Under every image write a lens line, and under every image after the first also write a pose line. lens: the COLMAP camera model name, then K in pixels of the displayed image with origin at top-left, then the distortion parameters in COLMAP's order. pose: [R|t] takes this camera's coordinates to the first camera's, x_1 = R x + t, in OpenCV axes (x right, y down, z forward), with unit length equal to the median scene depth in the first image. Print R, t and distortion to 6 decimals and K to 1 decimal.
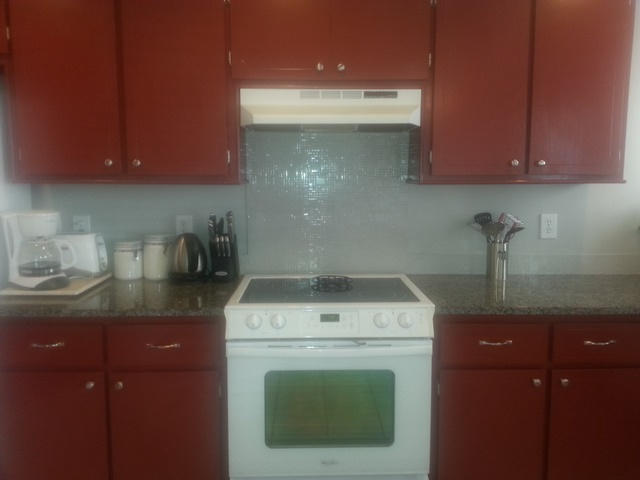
lens RADIAL K [[525.4, 0, 326.2], [0, 525.4, 229.2], [0, 0, 1]] dist [0.046887, -0.021864]
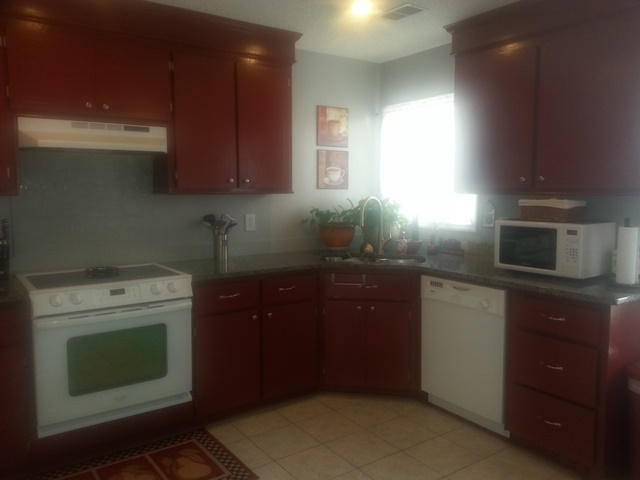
lens RADIAL K [[525.4, 0, 319.6], [0, 525.4, 239.0], [0, 0, 1]] dist [0.046887, -0.021864]
pose [[0.831503, -0.053473, 0.552941, -0.277957], [0.055476, 0.998374, 0.013125, 0.037211], [-0.552743, 0.019761, 0.833117, -0.399264]]
